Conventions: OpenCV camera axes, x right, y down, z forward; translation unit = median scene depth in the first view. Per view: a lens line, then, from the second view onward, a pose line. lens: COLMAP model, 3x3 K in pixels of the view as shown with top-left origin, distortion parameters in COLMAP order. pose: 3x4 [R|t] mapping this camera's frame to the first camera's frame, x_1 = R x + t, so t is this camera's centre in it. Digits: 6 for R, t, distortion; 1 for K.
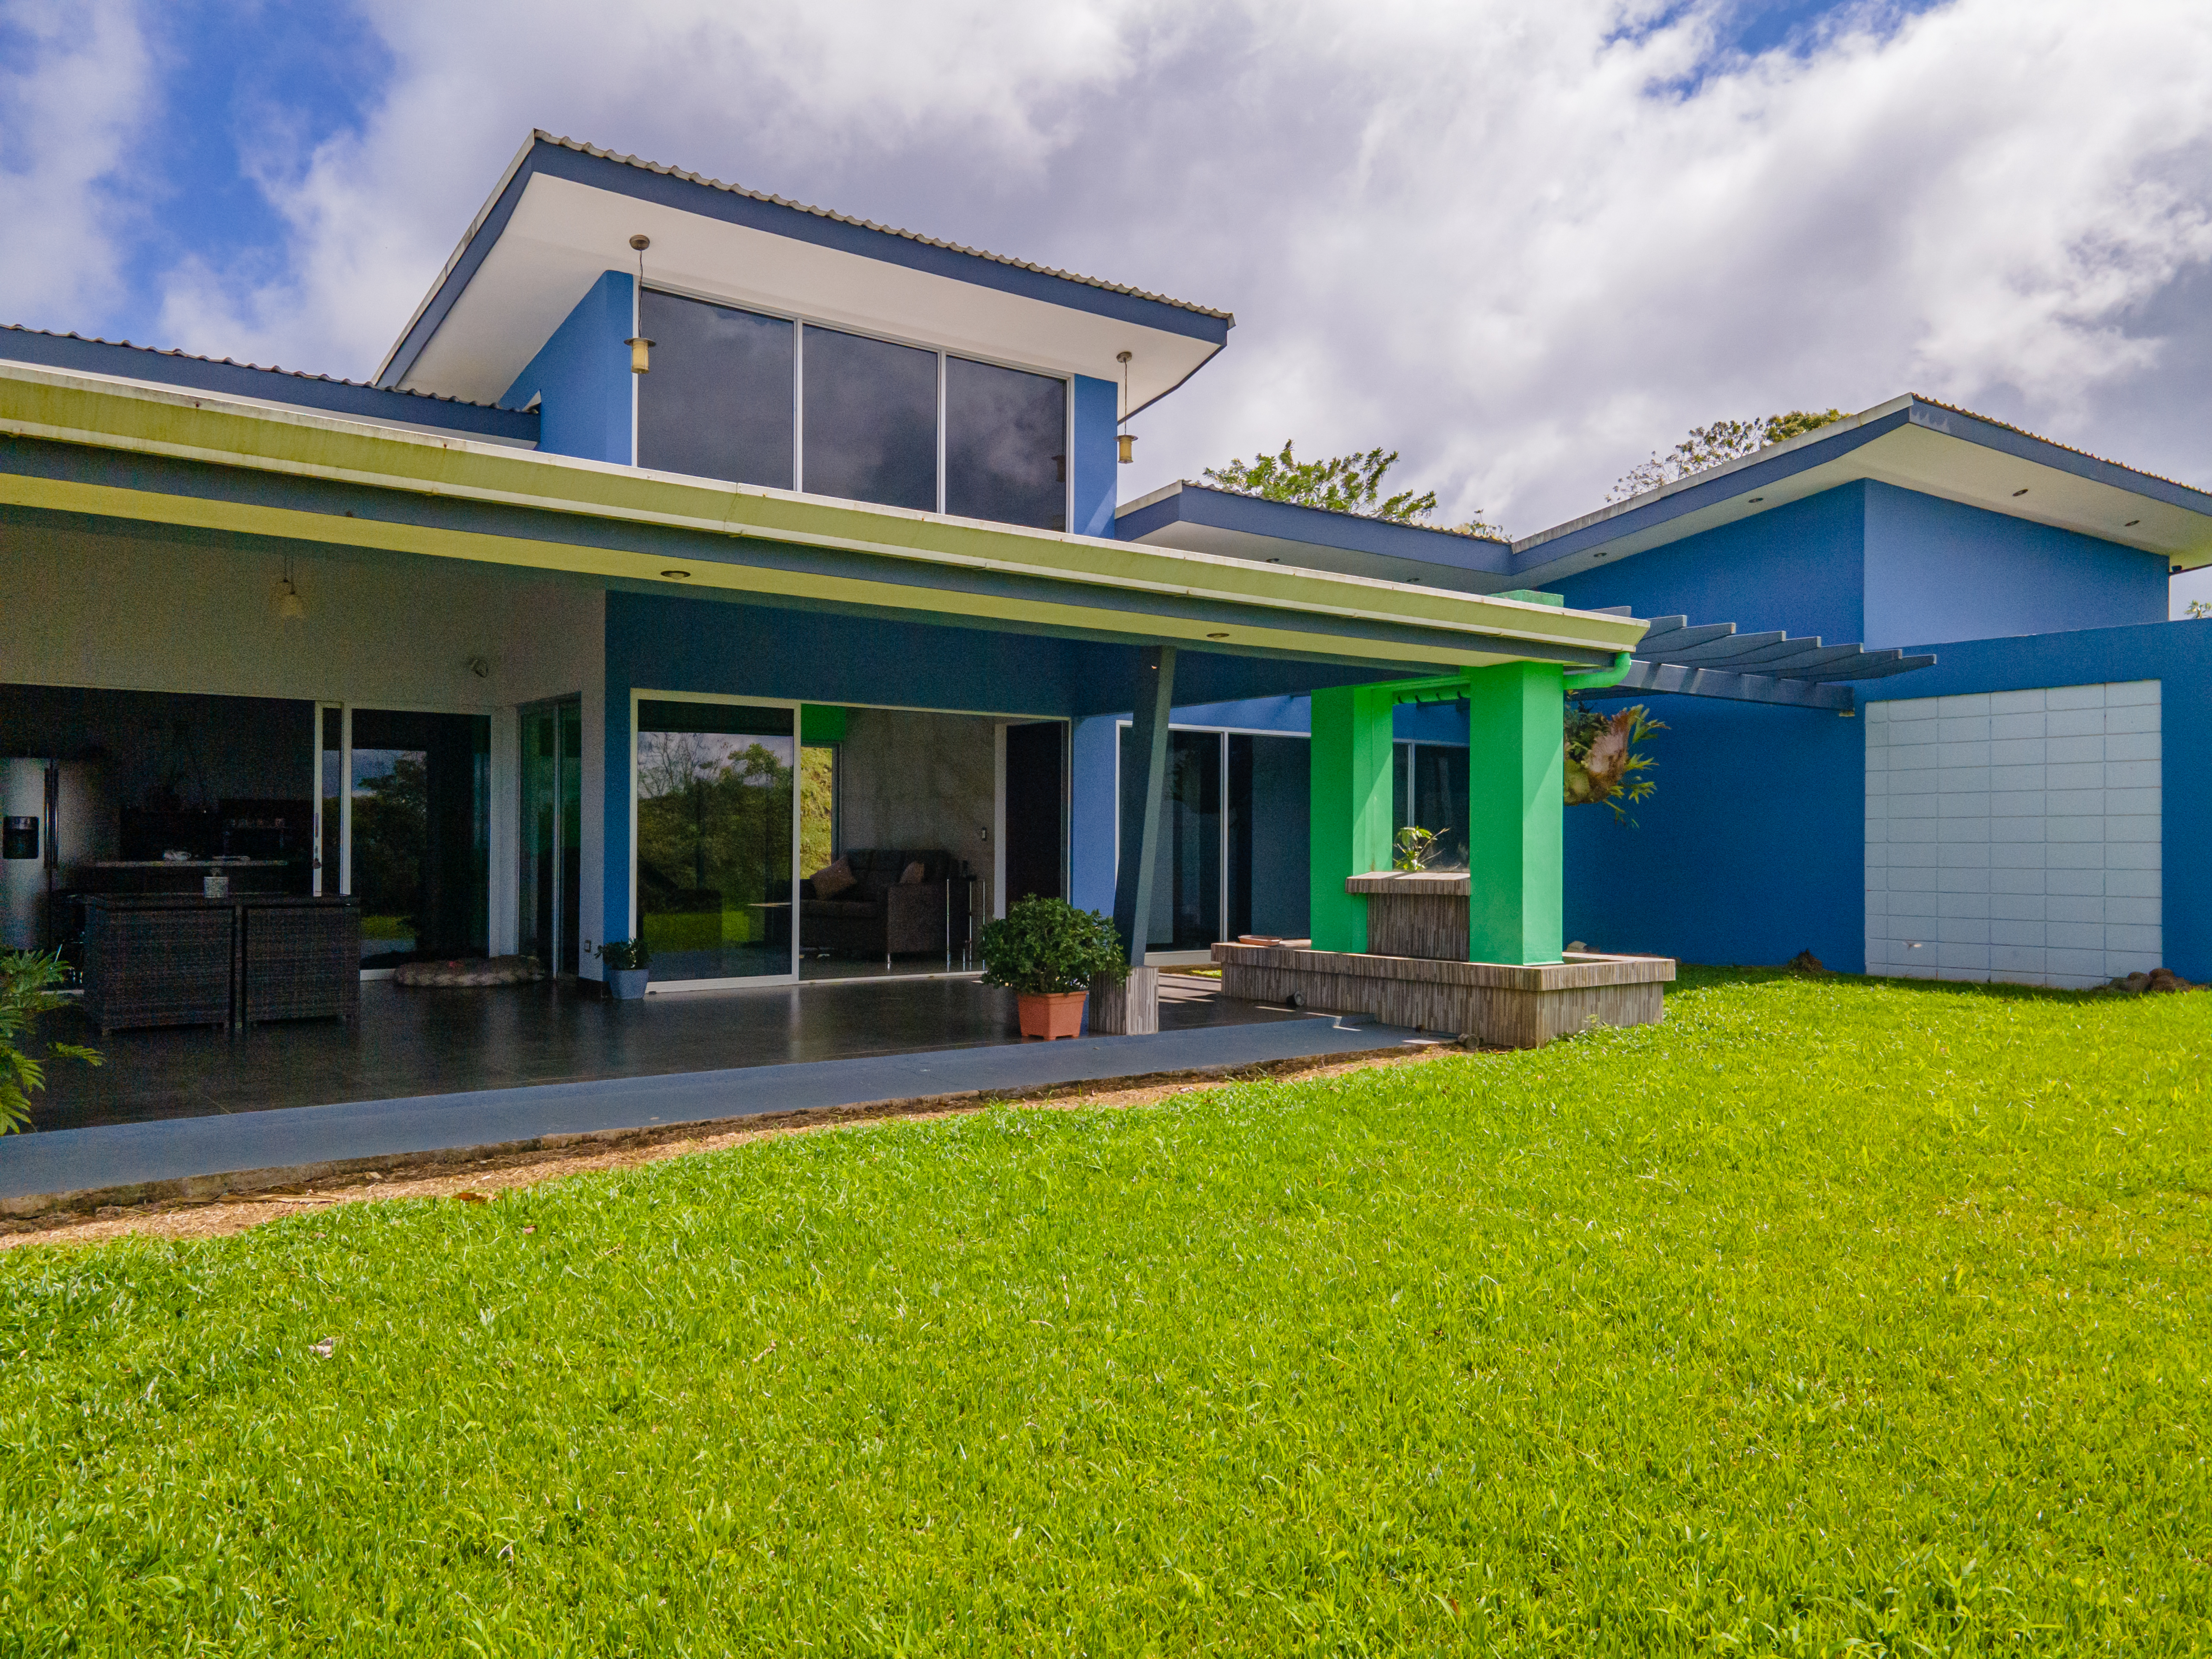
lens RADIAL K [[1586.7, 0, 1106.0], [0, 1586.7, 829.5], [0, 0, 1]] dist [-0.001890, 0.099728]
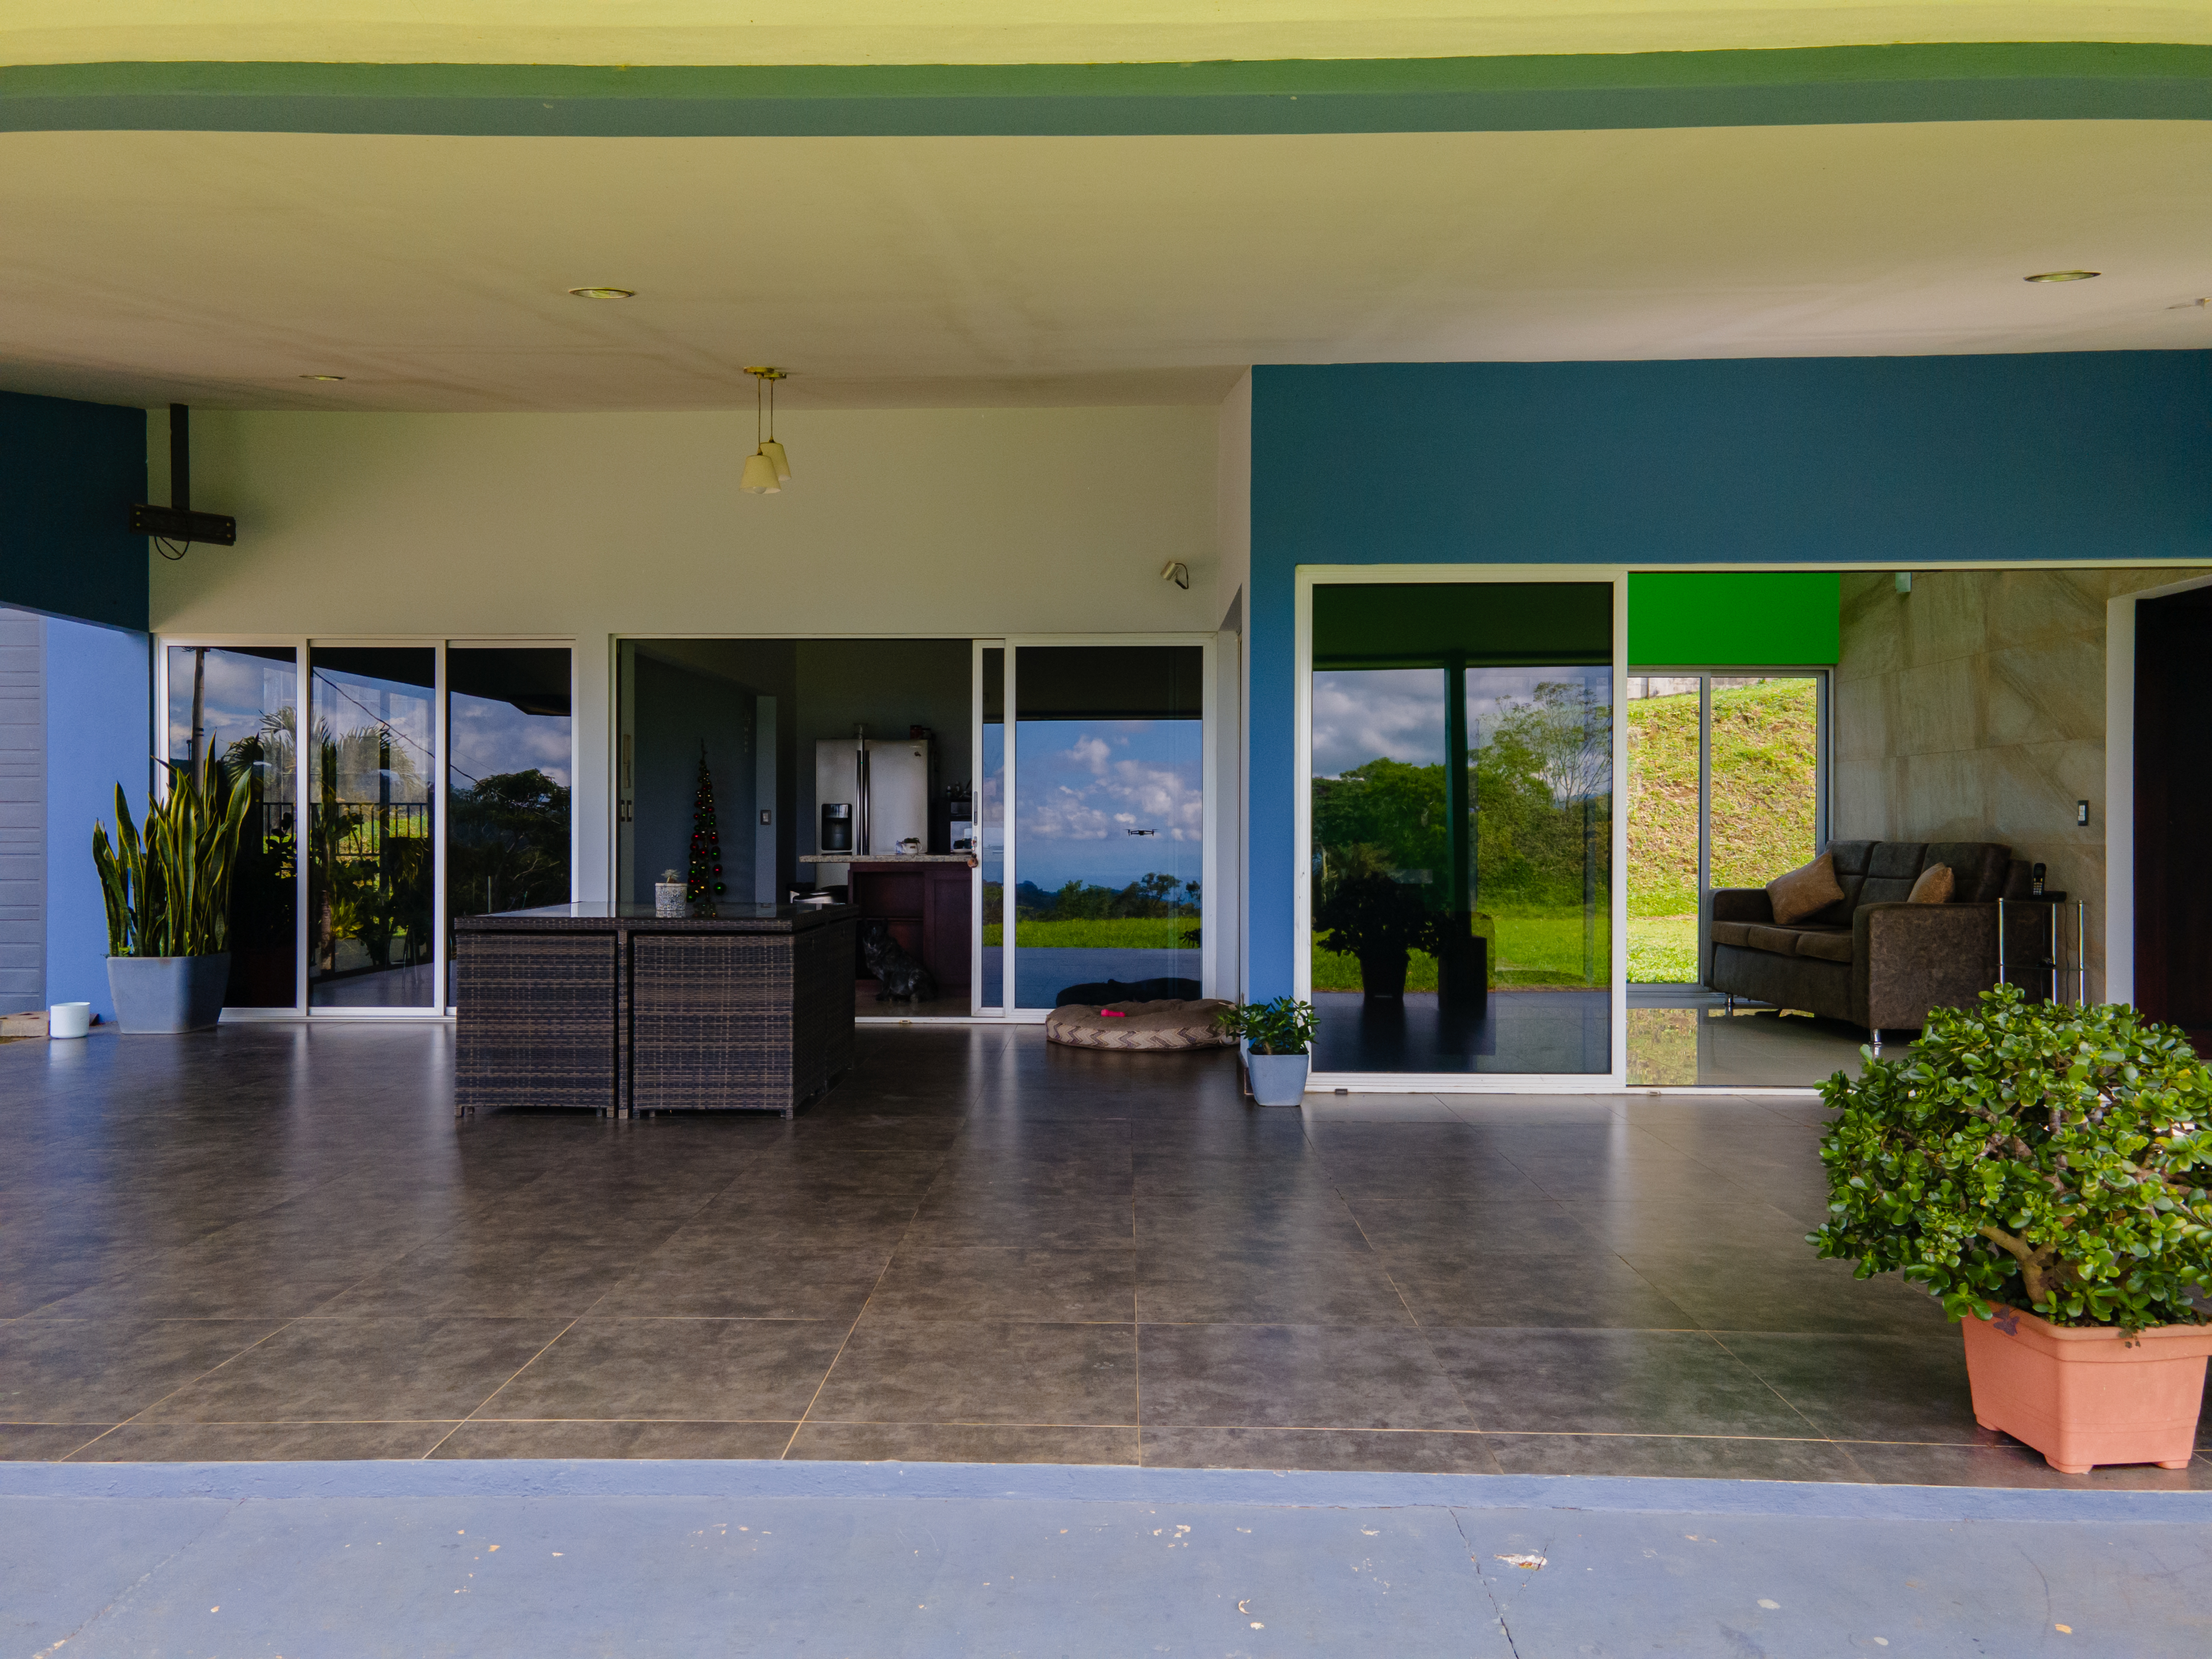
lens RADIAL K [[1578.4, 0, 1106.0], [0, 1578.4, 829.5], [0, 0, 1]] dist [0.046114, -0.001800]
pose [[0.770040, -0.003519, -0.637986, 0.015780], [0.007914, 0.999961, 0.004036, 0.004625], [0.637947, -0.008157, 0.770037, 0.506528]]
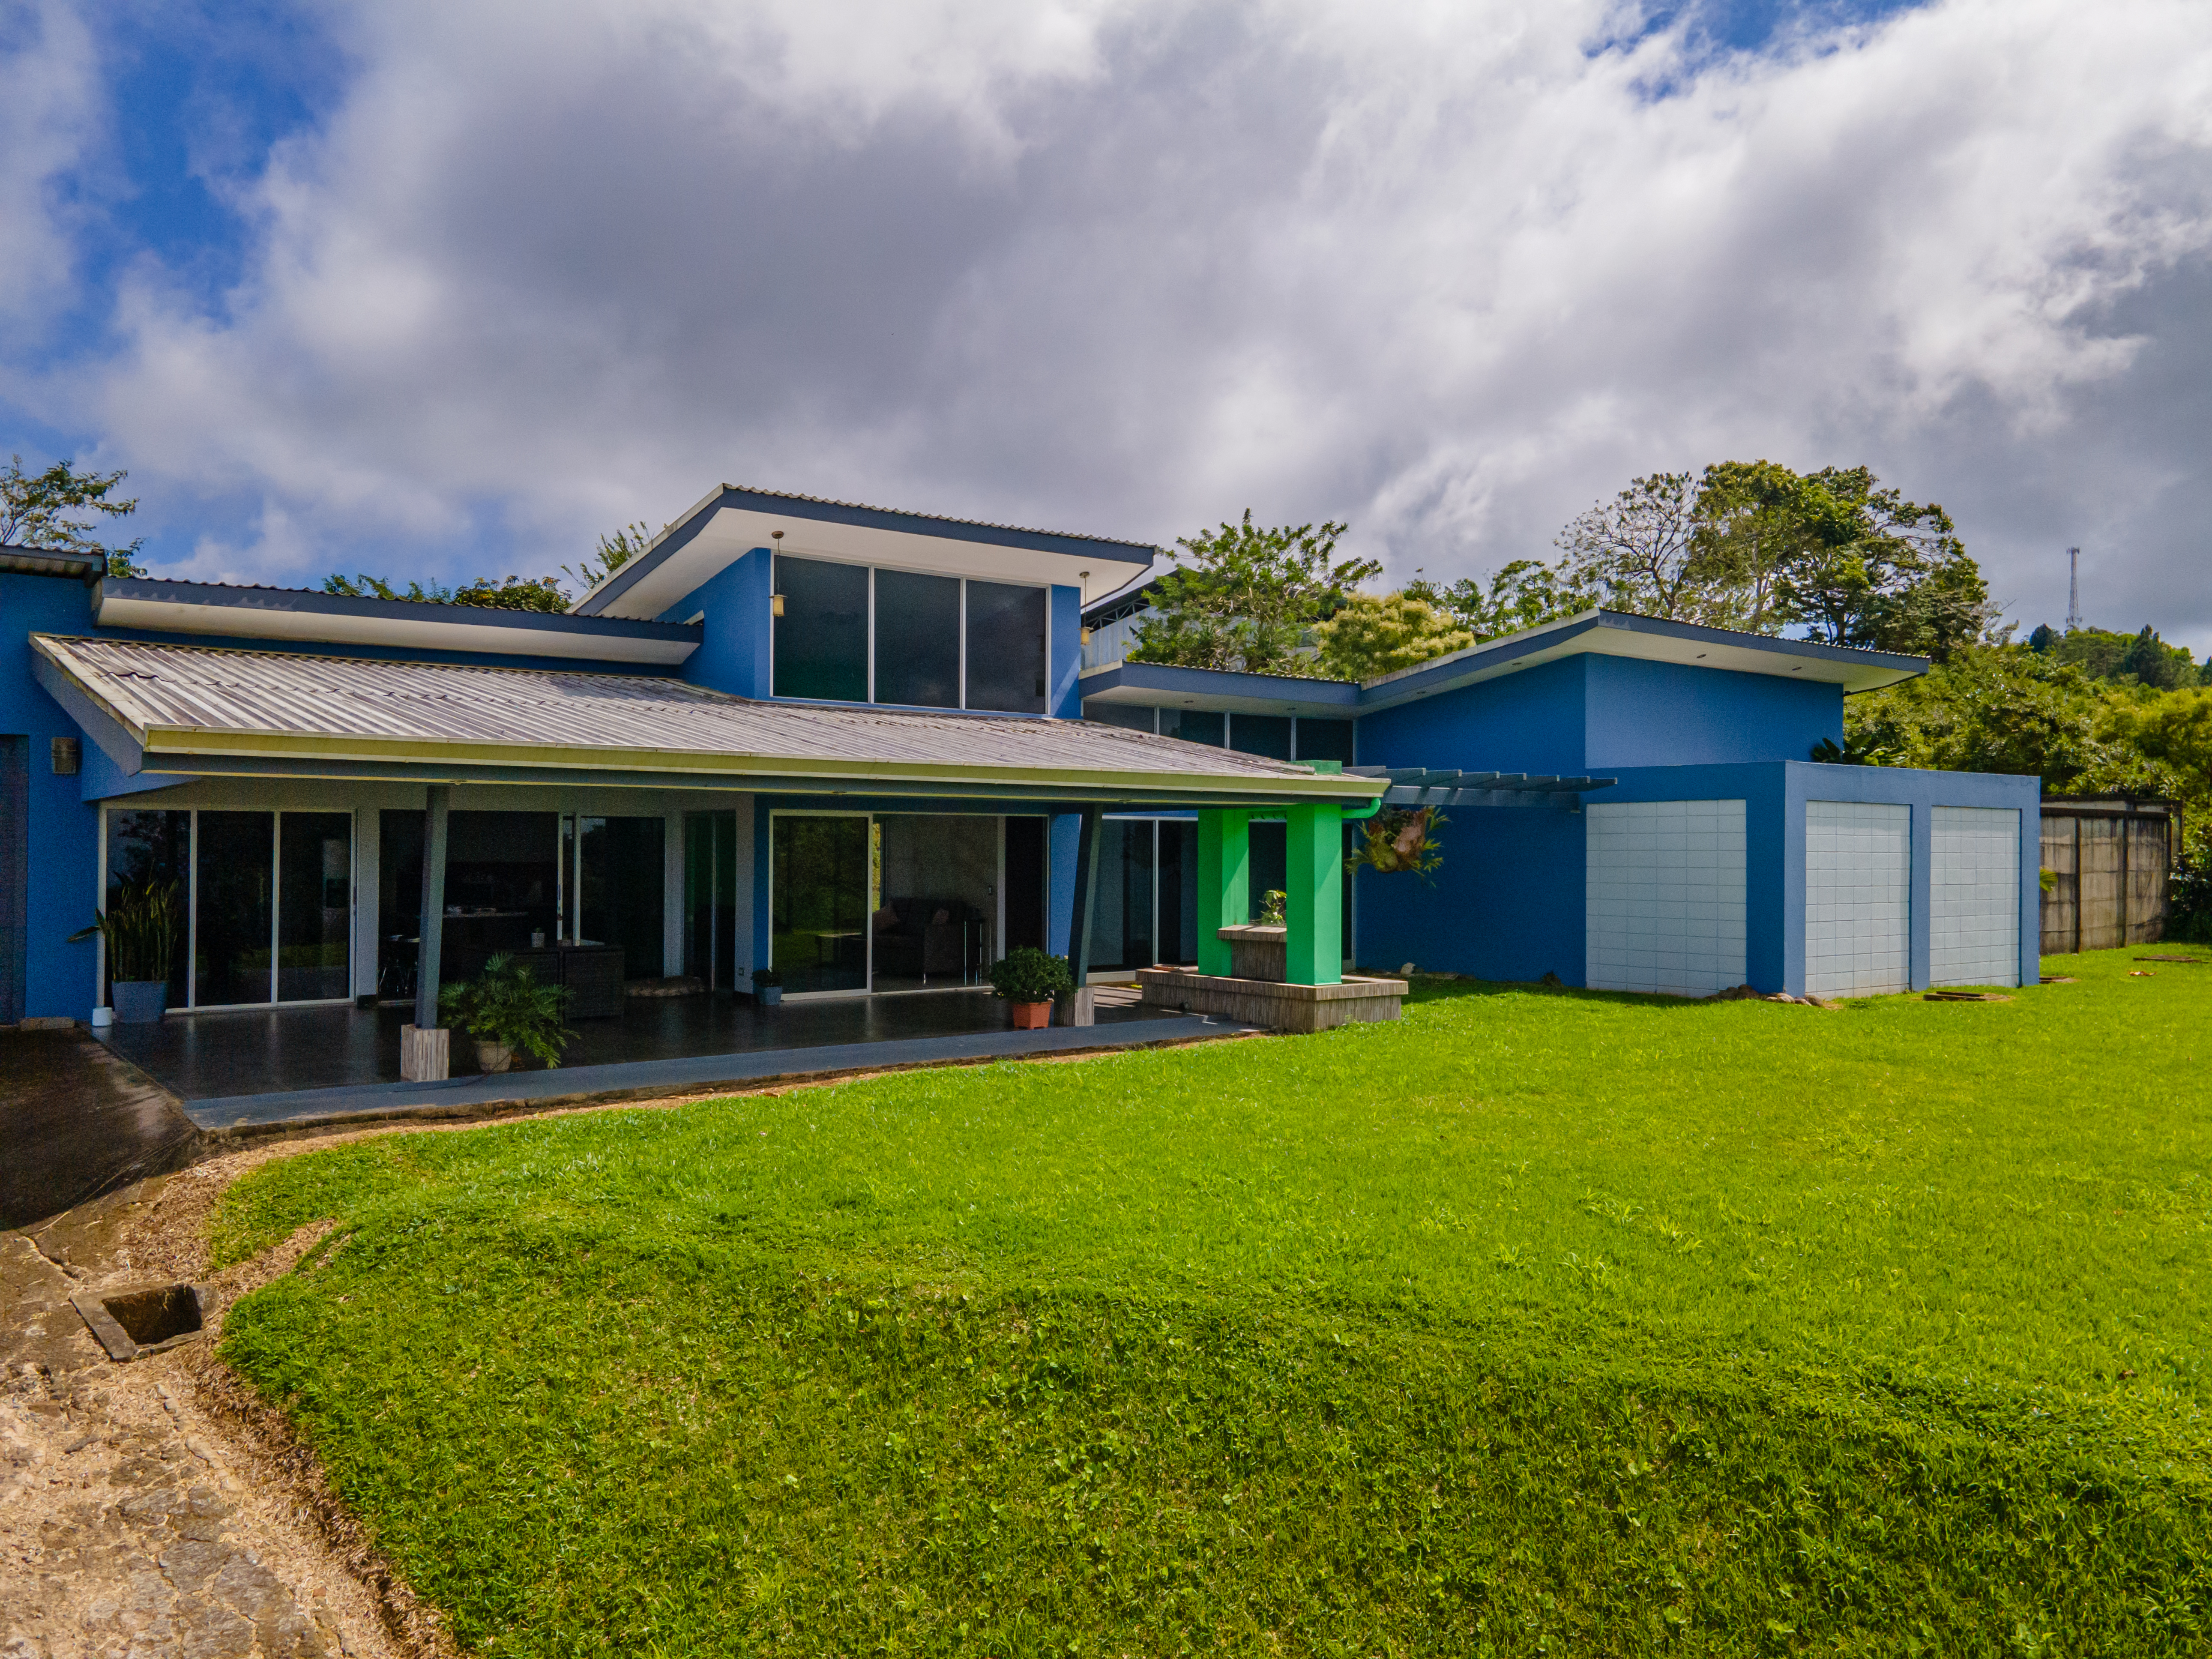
lens RADIAL K [[1578.4, 0, 1106.0], [0, 1578.4, 829.5], [0, 0, 1]] dist [0.046114, -0.001800]
pose [[0.999998, 0.000584, 0.001810, 0.034770], [-0.000583, 1.000000, -0.000433, -0.067576], [-0.001811, 0.000432, 0.999998, -0.578807]]
